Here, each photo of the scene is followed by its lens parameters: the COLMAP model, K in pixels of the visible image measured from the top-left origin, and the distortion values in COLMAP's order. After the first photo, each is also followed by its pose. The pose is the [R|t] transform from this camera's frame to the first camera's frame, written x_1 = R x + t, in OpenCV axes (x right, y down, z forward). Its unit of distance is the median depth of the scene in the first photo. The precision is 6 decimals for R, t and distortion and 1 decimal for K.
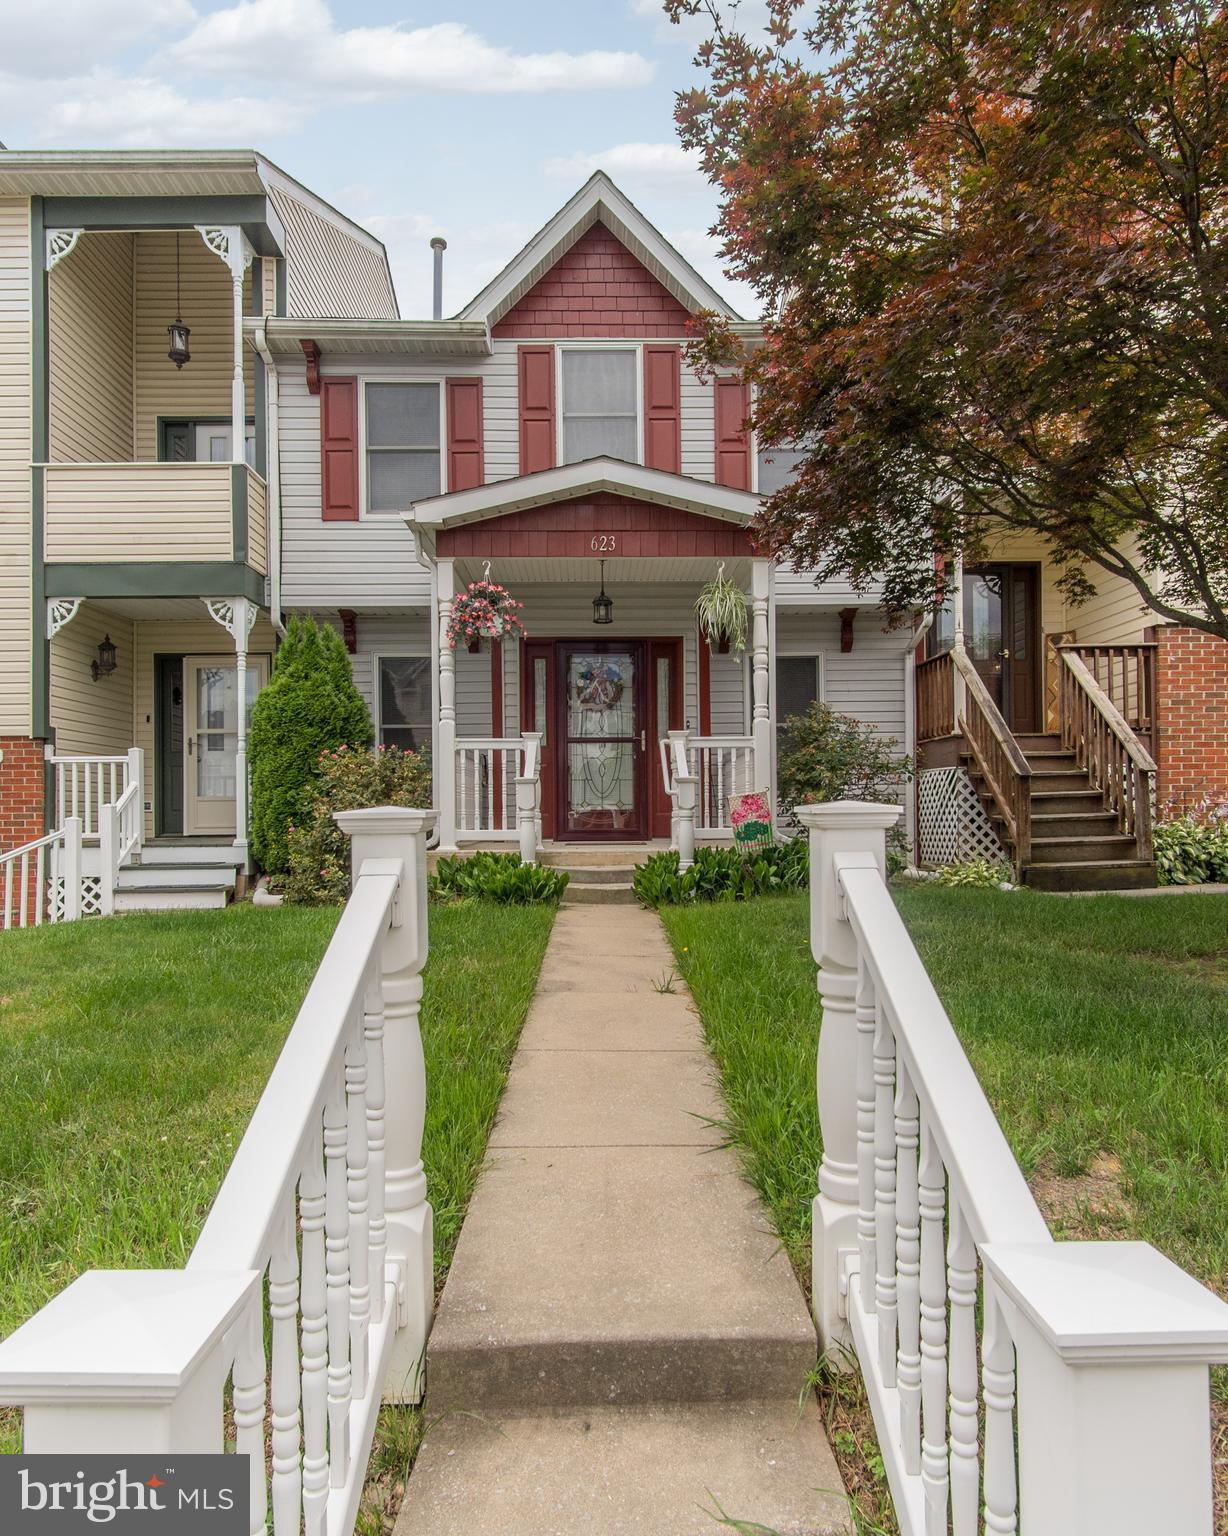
lens RADIAL K [[1507.7, 0, 611.6], [0, 1507.7, 774.6], [0, 0, 1]] dist [0.021320, 0.000000]
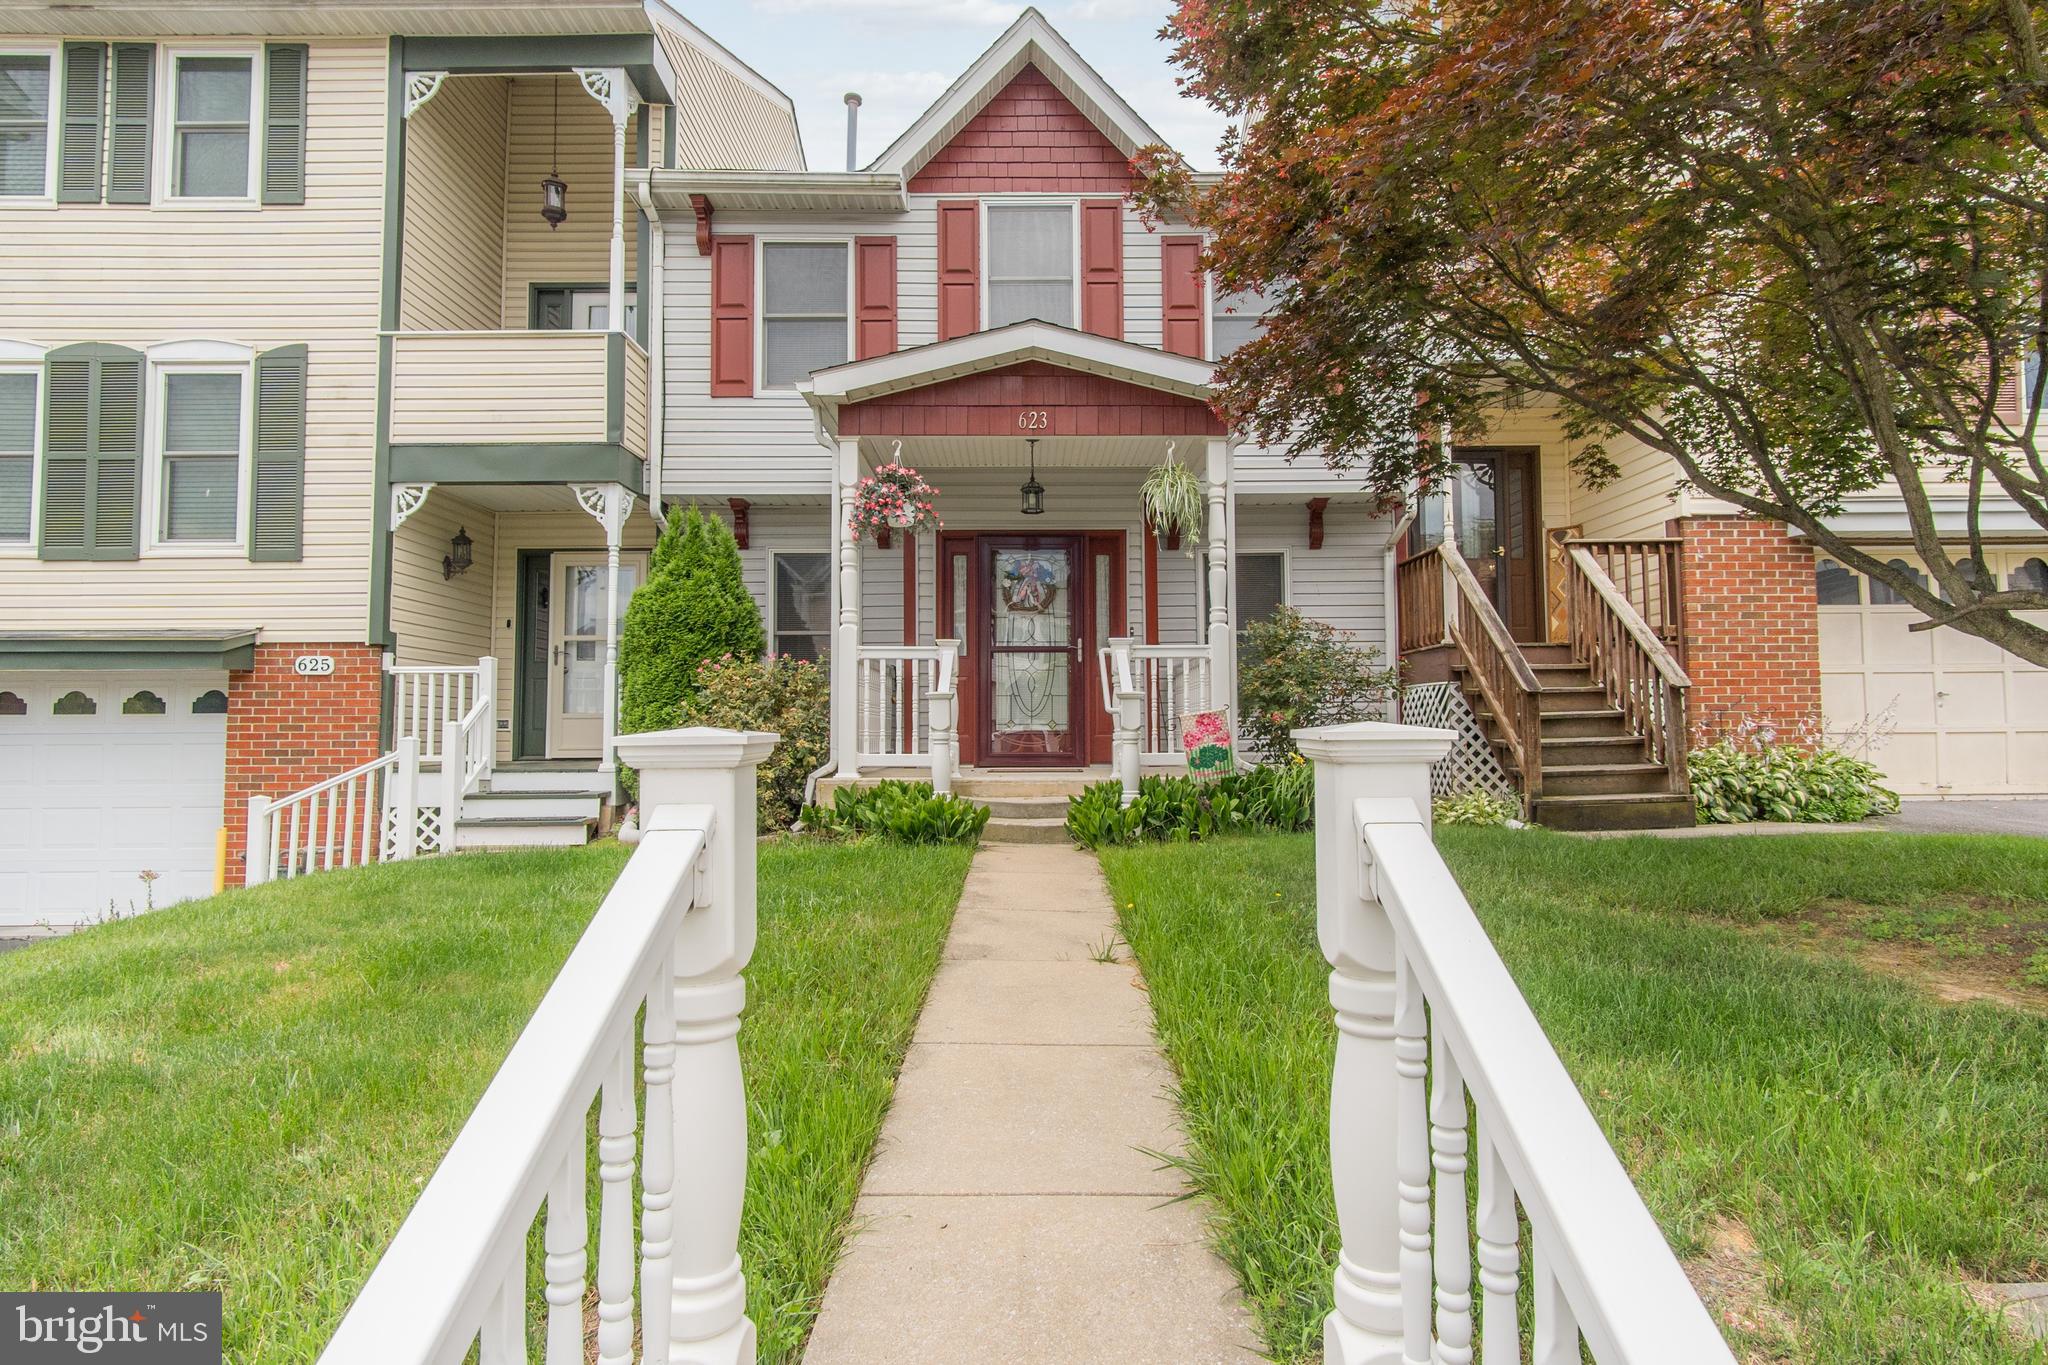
lens RADIAL K [[1100.9, 0, 1022.6], [0, 1100.9, 657.8], [0, 0, 1]] dist [0.010575, -0.000391]
pose [[0.999109, 0.001411, -0.042181, 0.015307], [-0.003082, 0.999212, -0.039567, 0.006984], [0.042092, 0.039662, 0.998326, 0.382760]]
